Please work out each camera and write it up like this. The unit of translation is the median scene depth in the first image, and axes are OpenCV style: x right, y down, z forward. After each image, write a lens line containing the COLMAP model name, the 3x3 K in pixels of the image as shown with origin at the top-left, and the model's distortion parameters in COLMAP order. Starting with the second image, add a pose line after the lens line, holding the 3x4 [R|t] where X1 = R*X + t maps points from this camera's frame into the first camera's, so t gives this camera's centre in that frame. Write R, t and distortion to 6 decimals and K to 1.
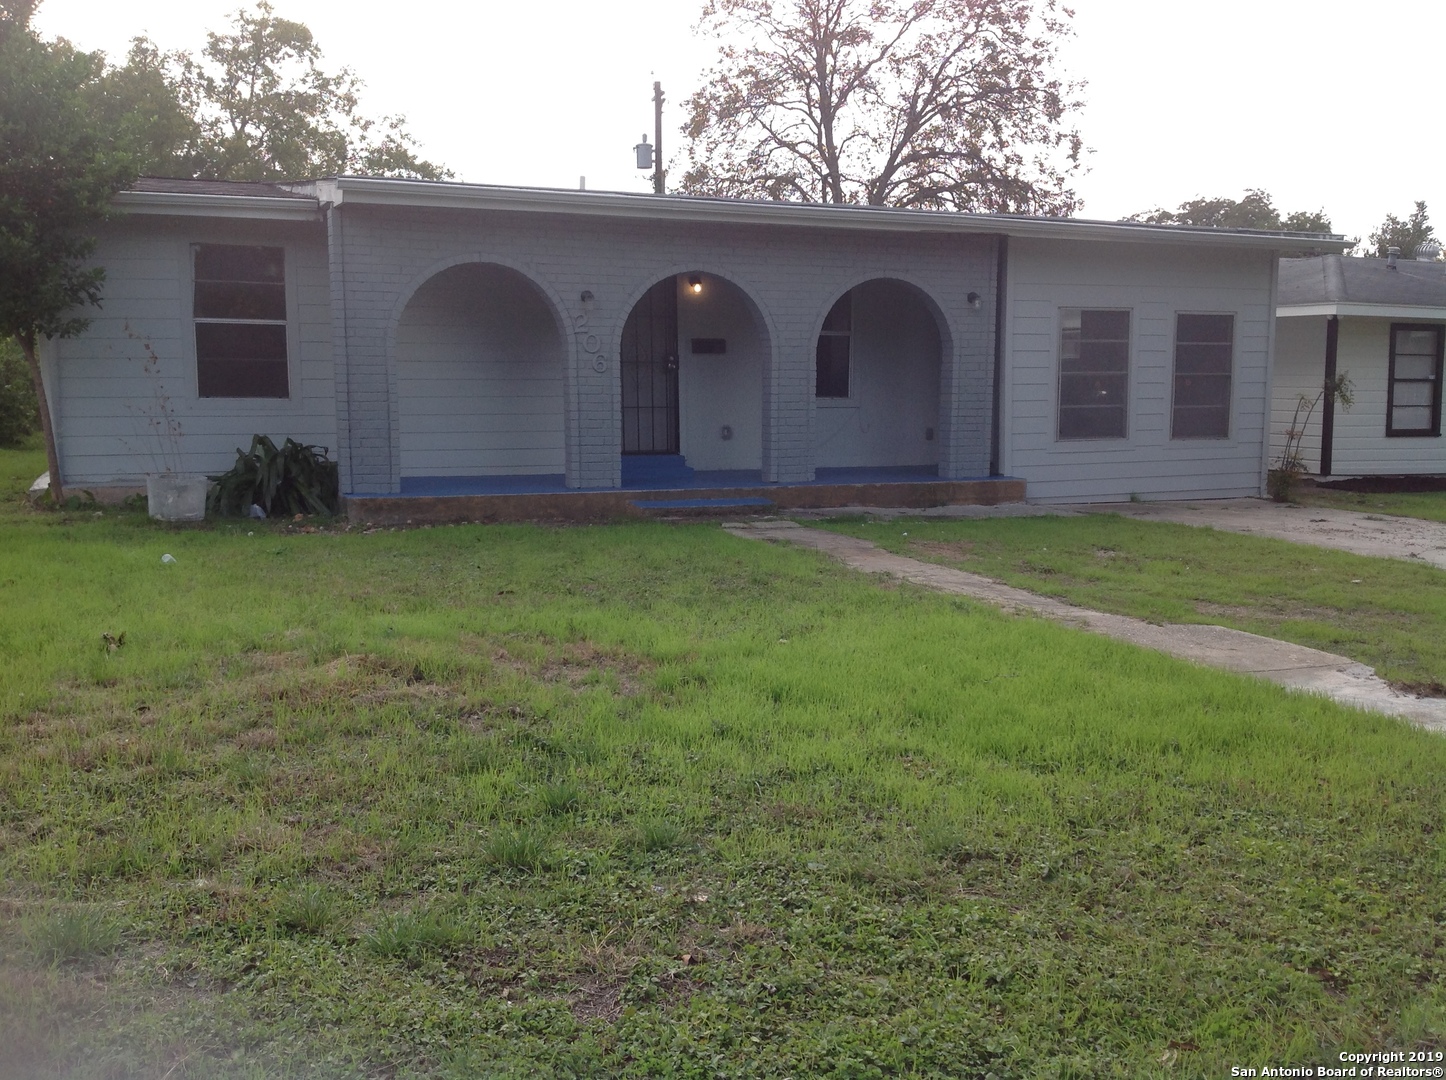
lens RADIAL K [[1363.5, 0, 712.2], [0, 1363.5, 548.1], [0, 0, 1]] dist [0.211962, -0.527073]
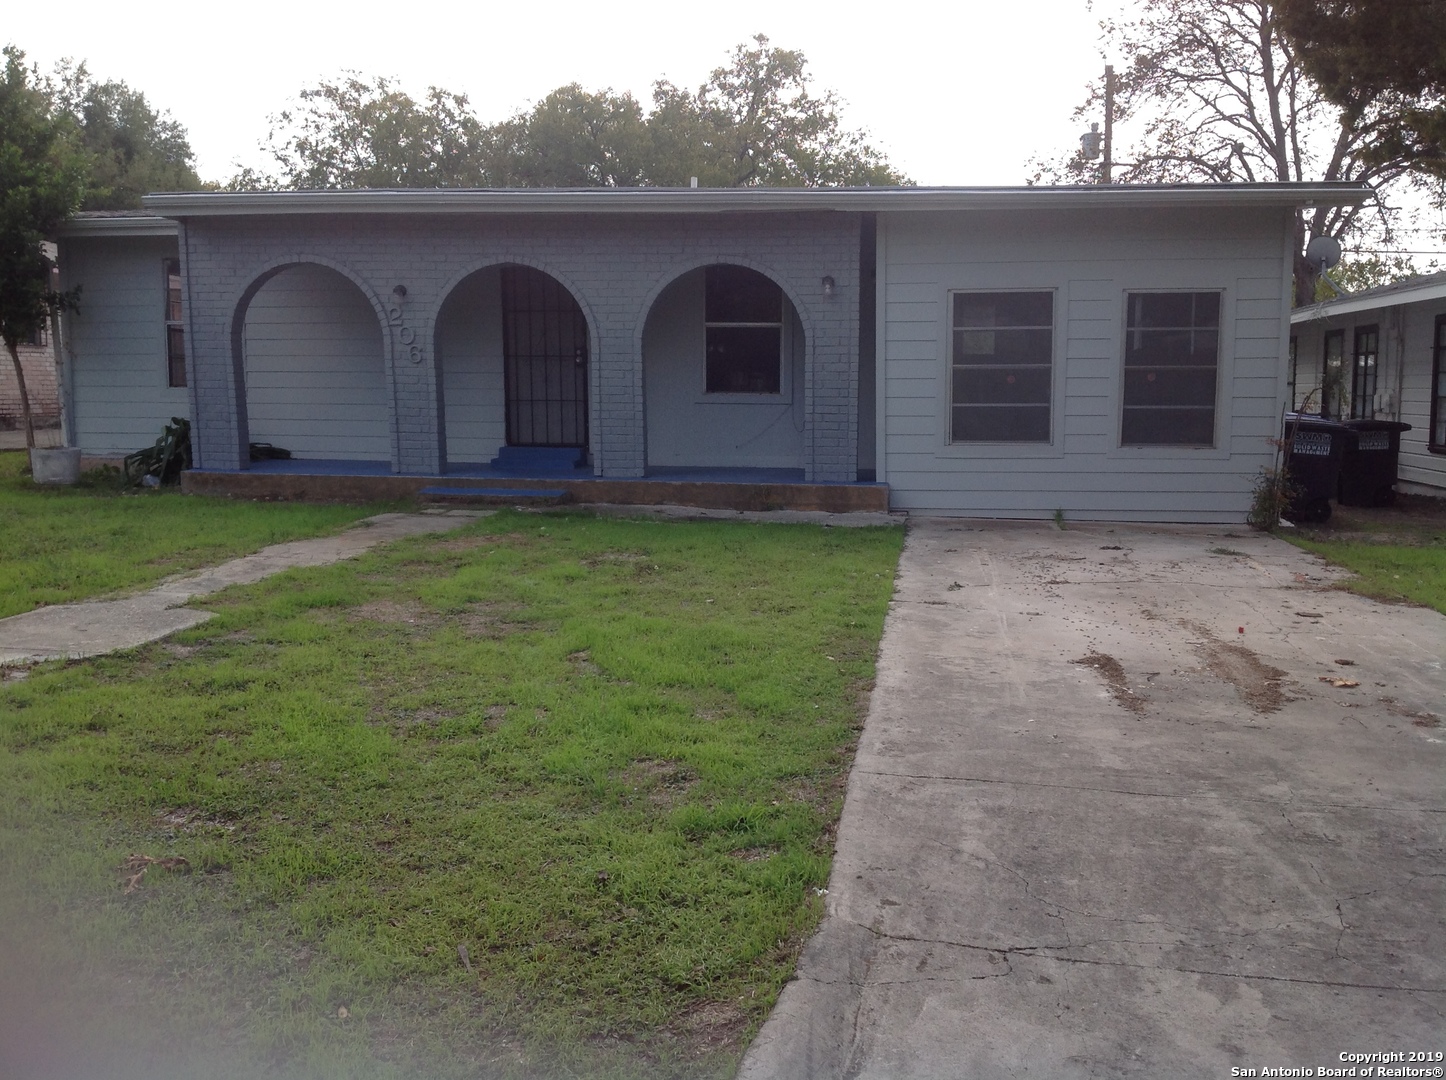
lens RADIAL K [[1363.5, 0, 712.2], [0, 1363.5, 548.1], [0, 0, 1]] dist [0.211962, -0.527073]
pose [[0.861499, 0.061602, -0.504009, 0.568975], [-0.066934, 0.997729, 0.007535, -0.008818], [0.503329, 0.027244, 0.863665, 0.180853]]
